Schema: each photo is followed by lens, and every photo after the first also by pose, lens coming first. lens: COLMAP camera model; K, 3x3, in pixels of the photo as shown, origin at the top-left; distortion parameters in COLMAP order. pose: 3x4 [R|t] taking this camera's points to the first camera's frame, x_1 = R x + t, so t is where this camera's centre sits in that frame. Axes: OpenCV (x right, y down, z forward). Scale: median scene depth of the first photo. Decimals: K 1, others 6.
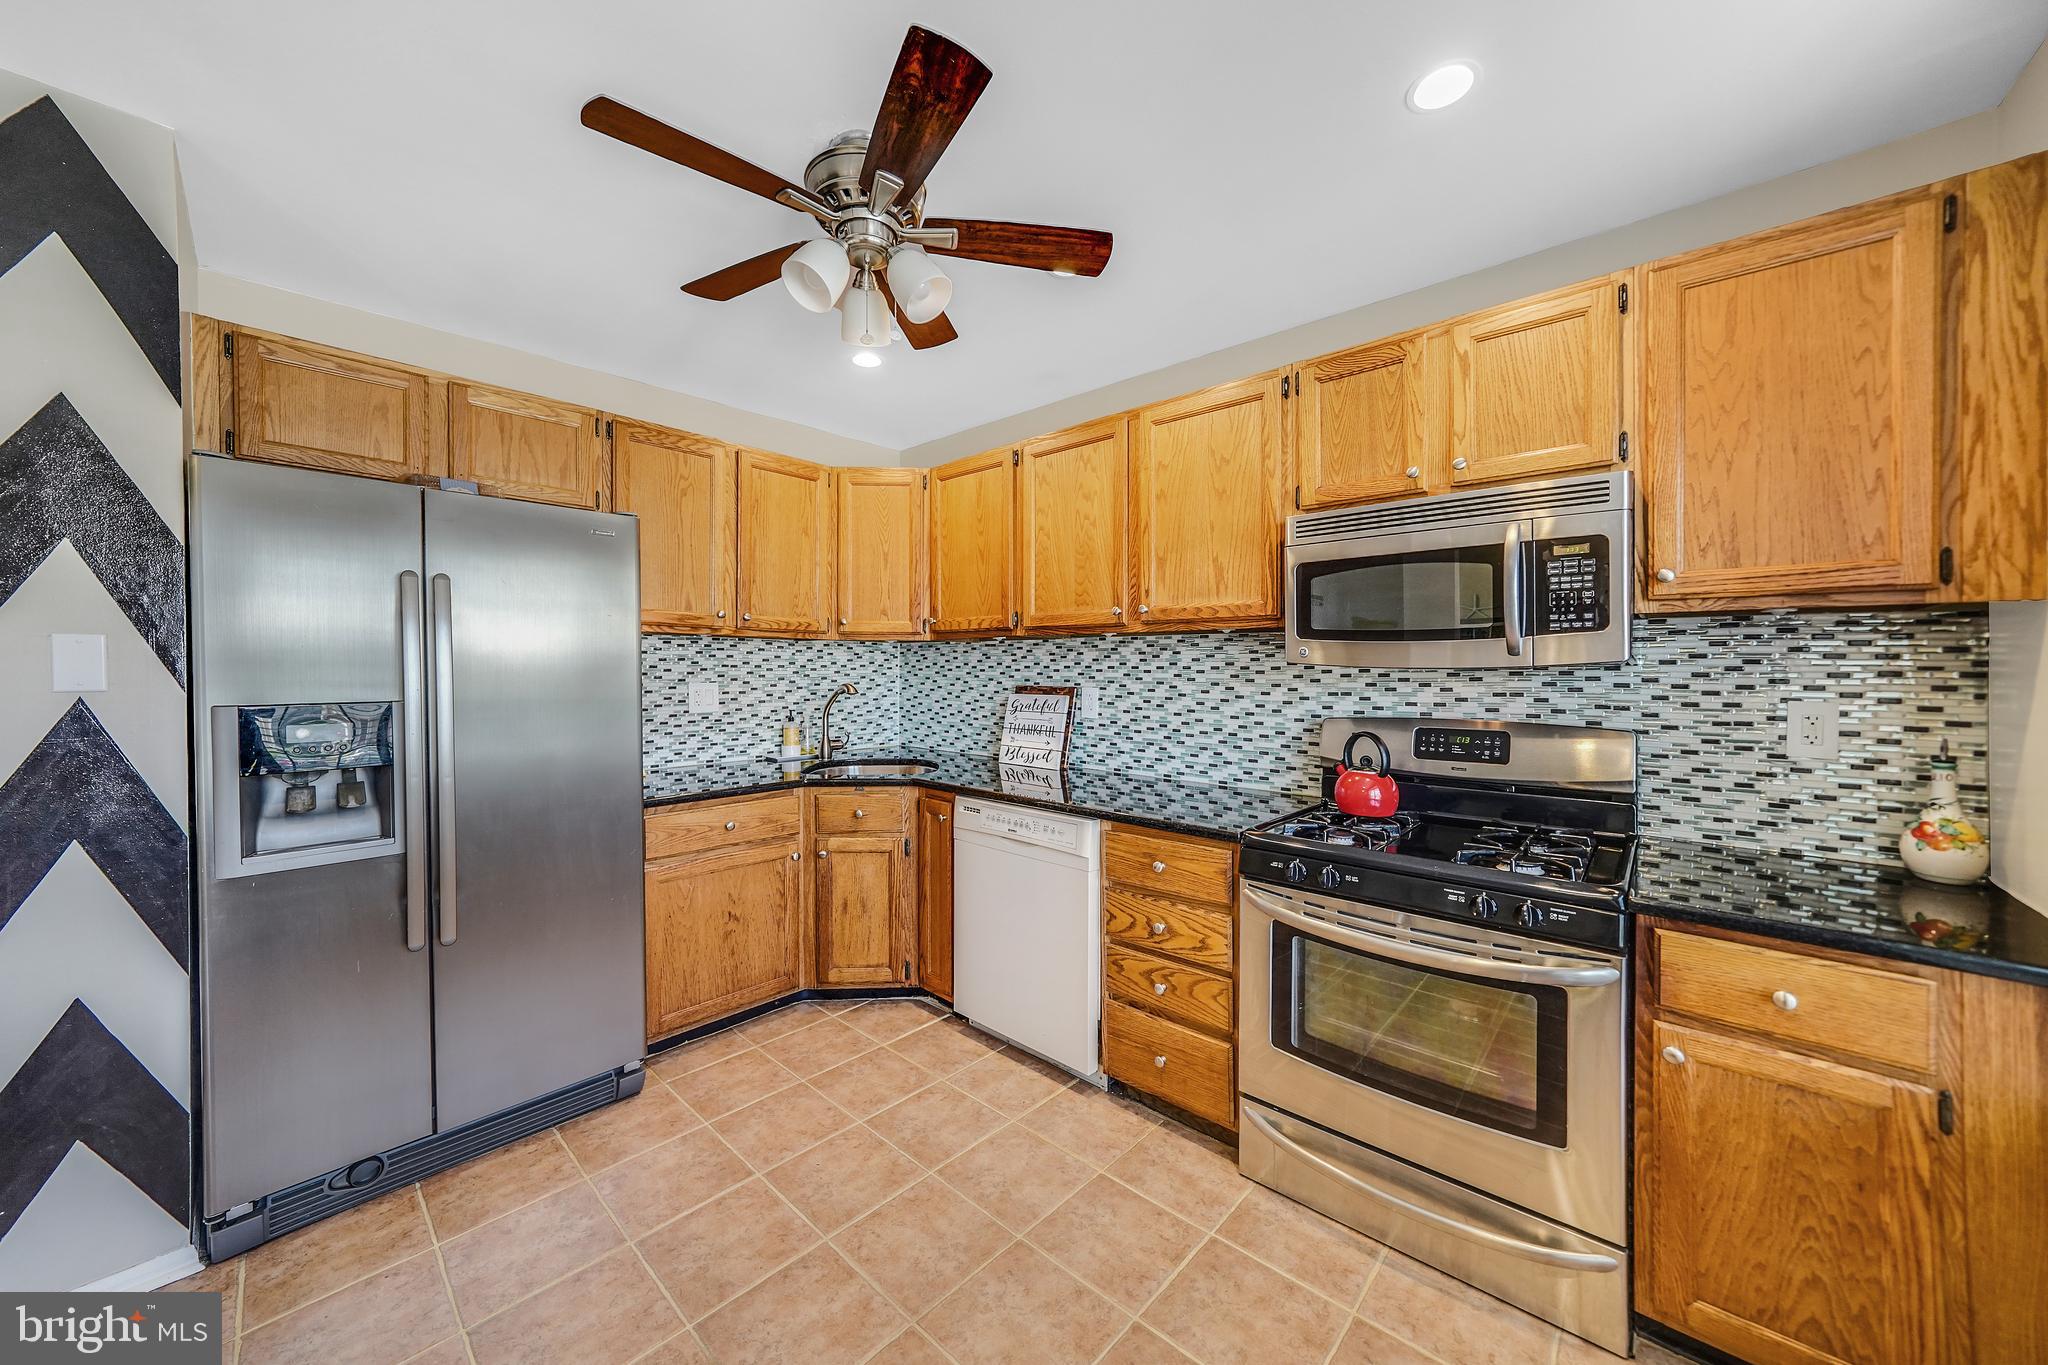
lens RADIAL K [[724.4, 0, 1017.8], [0, 724.4, 680.5], [0, 0, 1]] dist [-0.012264, 0.000648]
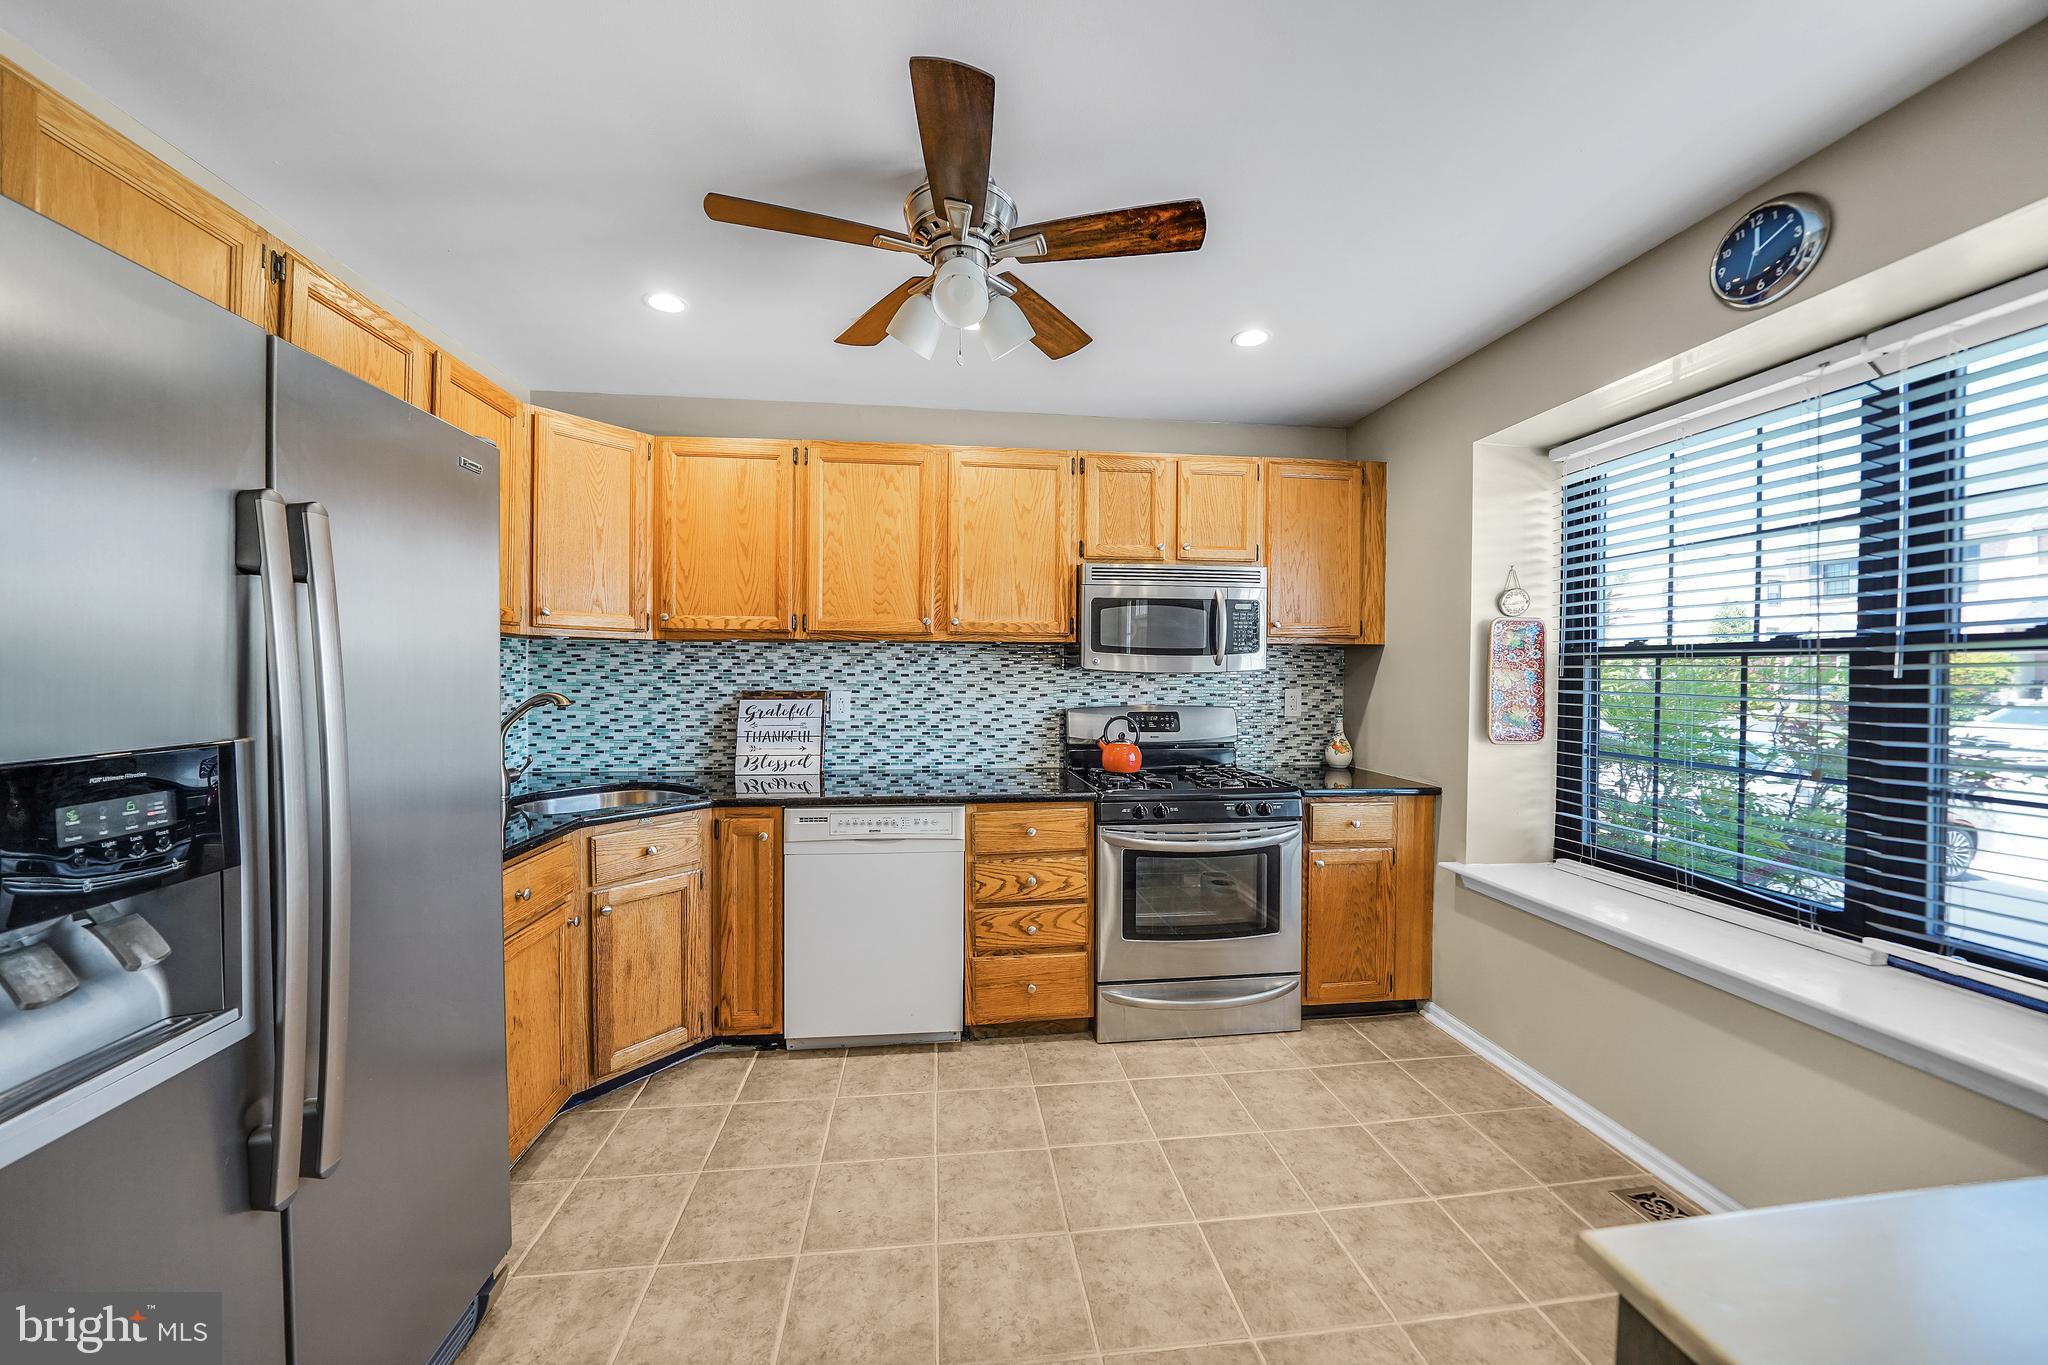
lens RADIAL K [[724.4, 0, 1009.5], [0, 724.4, 679.3], [0, 0, 1]] dist [-0.012264, 0.000648]
pose [[0.651335, -0.008150, 0.758747, -0.653955], [0.011922, 0.999929, 0.000506, -0.005802], [-0.758697, 0.008716, 0.651386, 0.179887]]
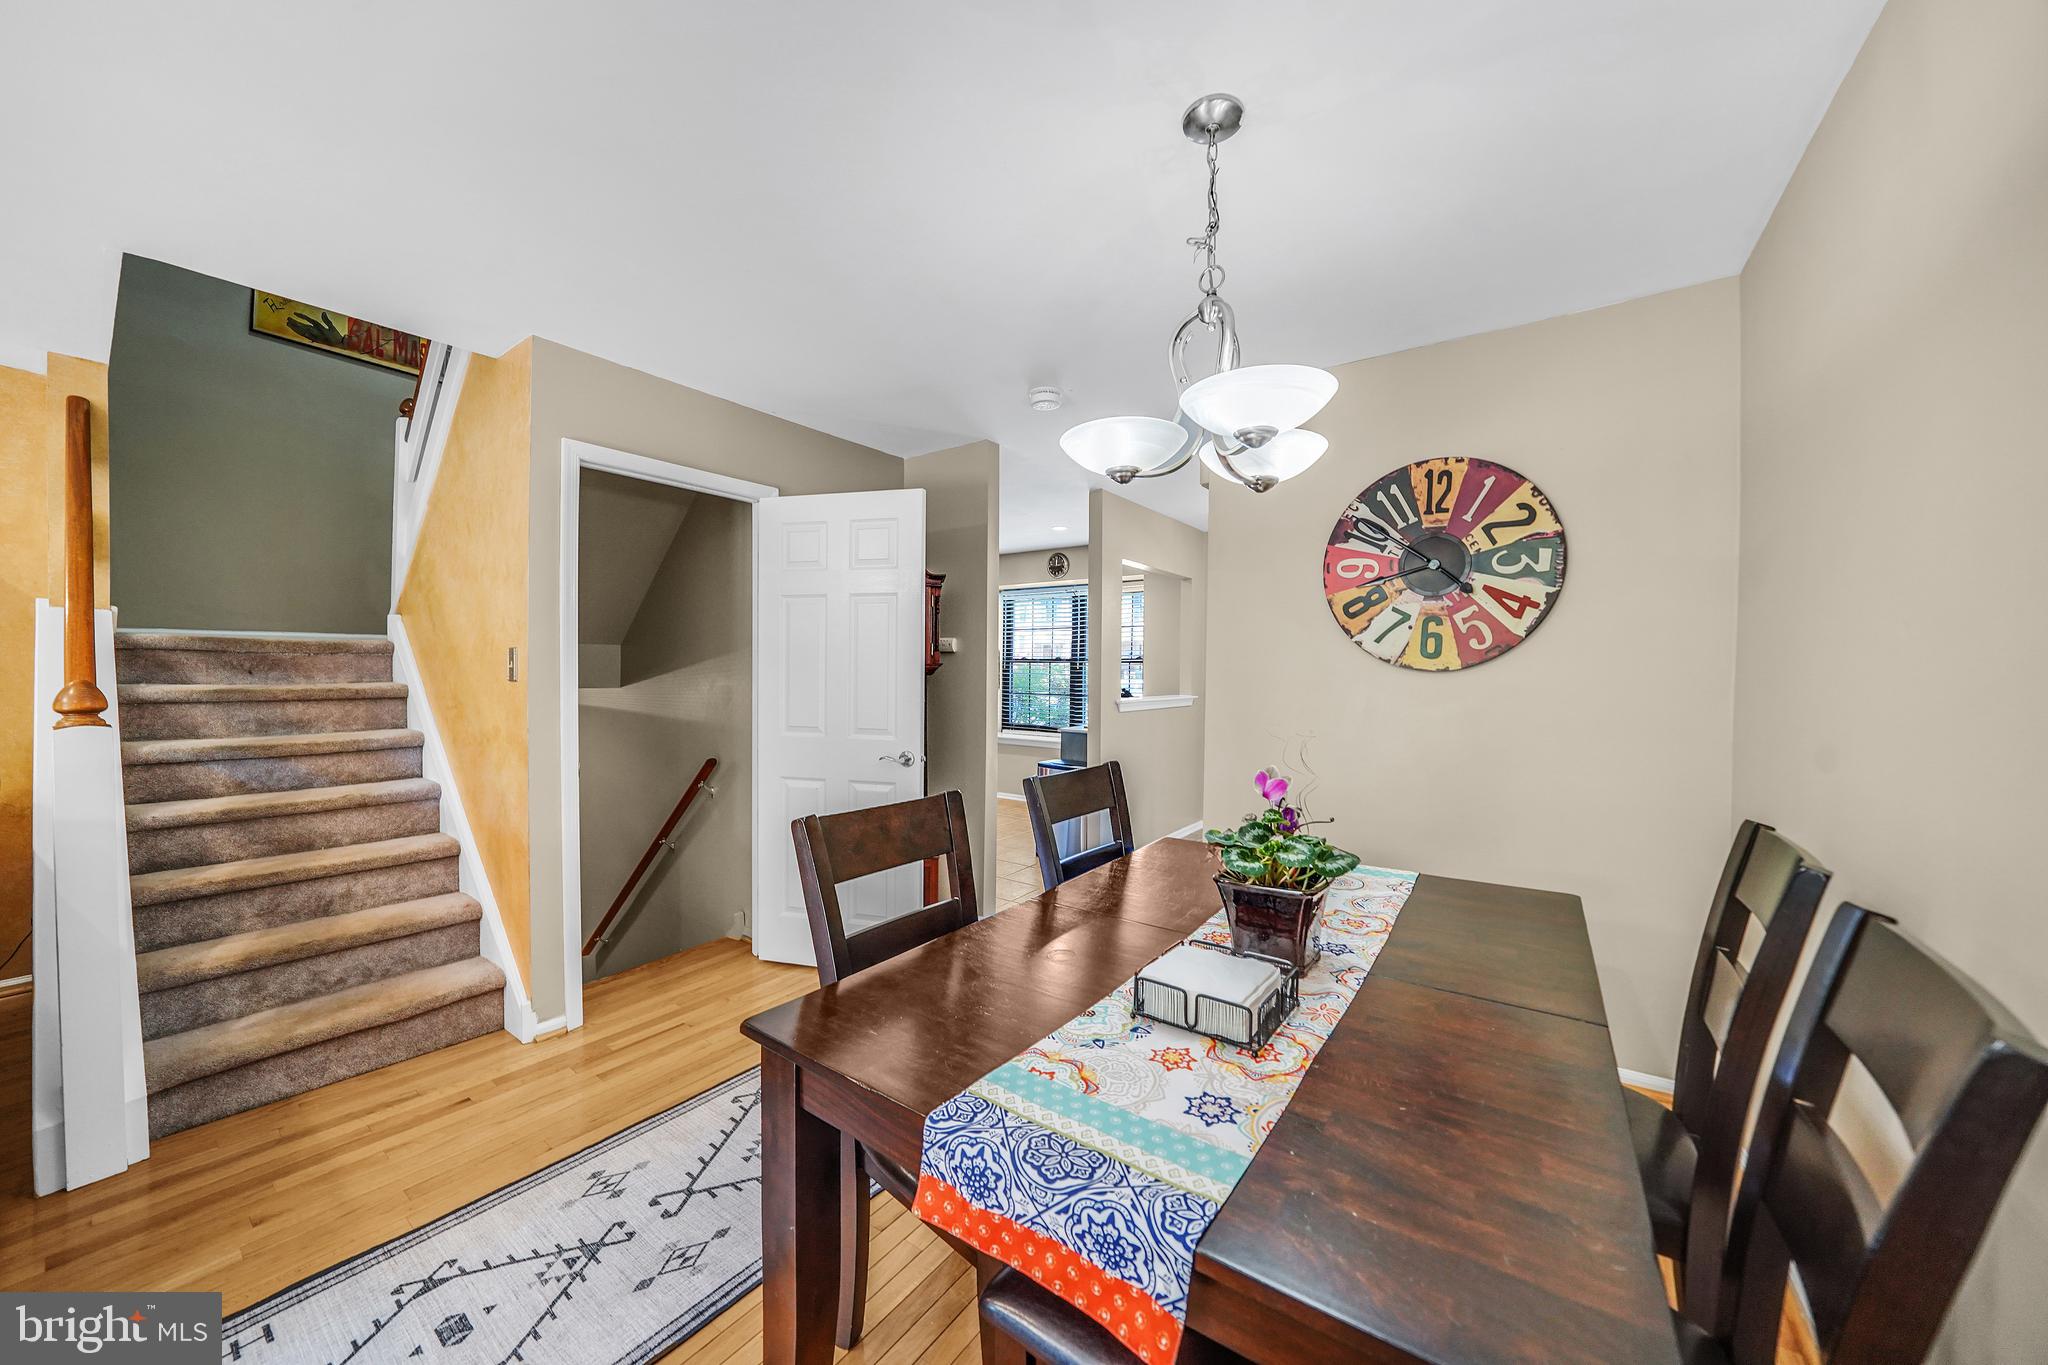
lens RADIAL K [[724.4, 0, 1025.7], [0, 724.4, 681.7], [0, 0, 1]] dist [-0.012264, 0.000648]
pose [[-0.116163, -0.019215, 0.993044, -2.735357], [0.004428, 0.999793, 0.019863, -0.002047], [-0.993220, 0.006704, -0.116054, 0.577513]]
